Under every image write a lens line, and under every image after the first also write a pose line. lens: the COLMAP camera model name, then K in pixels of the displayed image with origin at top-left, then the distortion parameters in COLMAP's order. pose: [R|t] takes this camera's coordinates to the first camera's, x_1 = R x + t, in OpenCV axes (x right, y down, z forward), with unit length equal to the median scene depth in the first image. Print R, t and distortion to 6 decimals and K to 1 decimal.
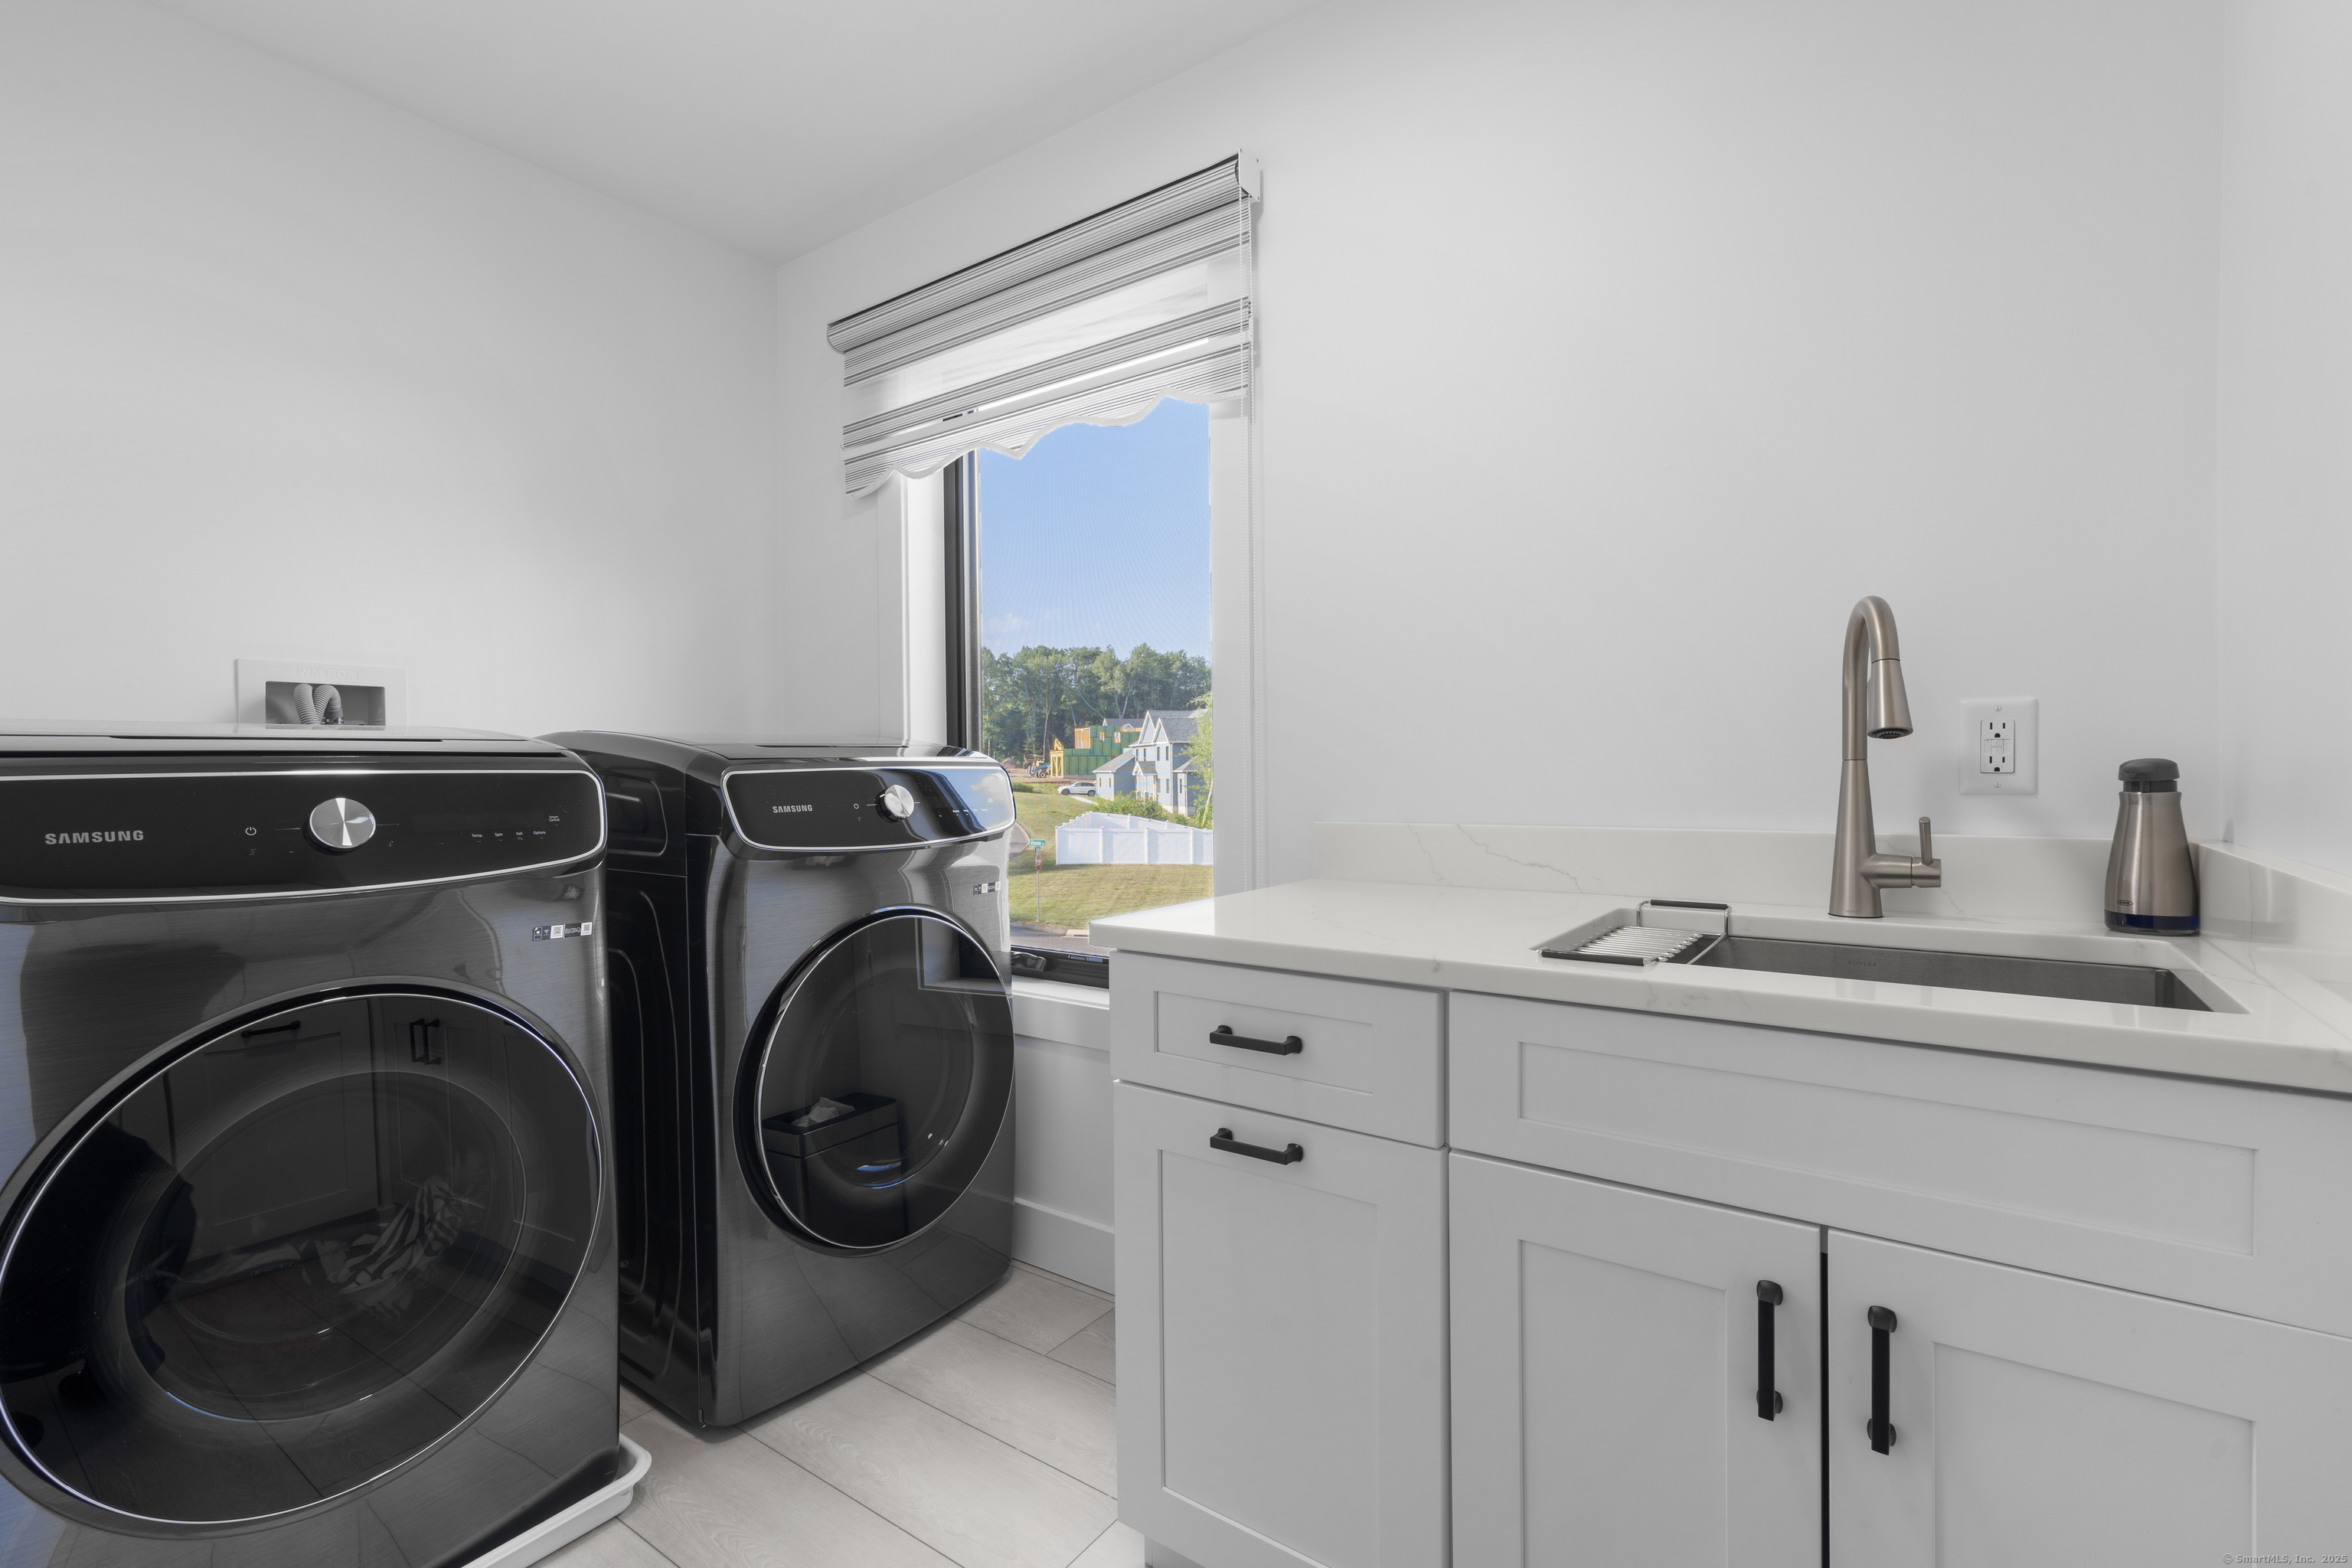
lens RADIAL K [[1050.8, 0, 1176.9], [0, 1050.8, 788.9], [0, 0, 1]] dist [-0.008845, -0.000266]
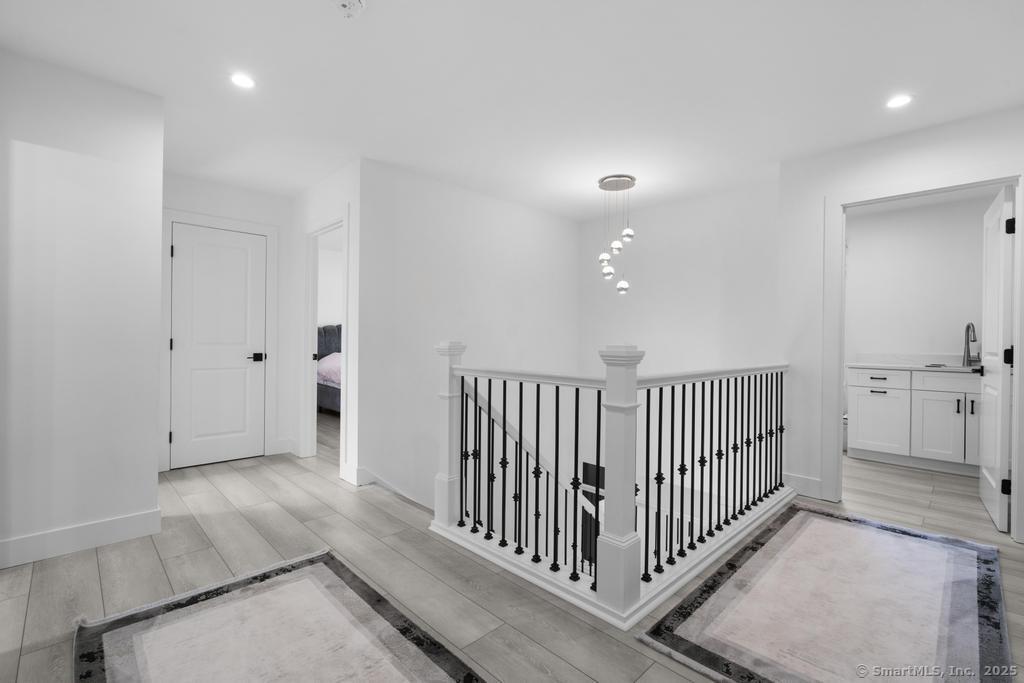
lens RADIAL K [[457.5, 0, 510.6], [0, 457.5, 338.7], [0, 0, 1]] dist [-0.008845, -0.000266]
pose [[0.983150, 0.028454, -0.180574, -2.035069], [-0.031201, 0.999436, -0.012393, 0.075713], [0.180120, 0.017819, 0.983483, -2.852211]]
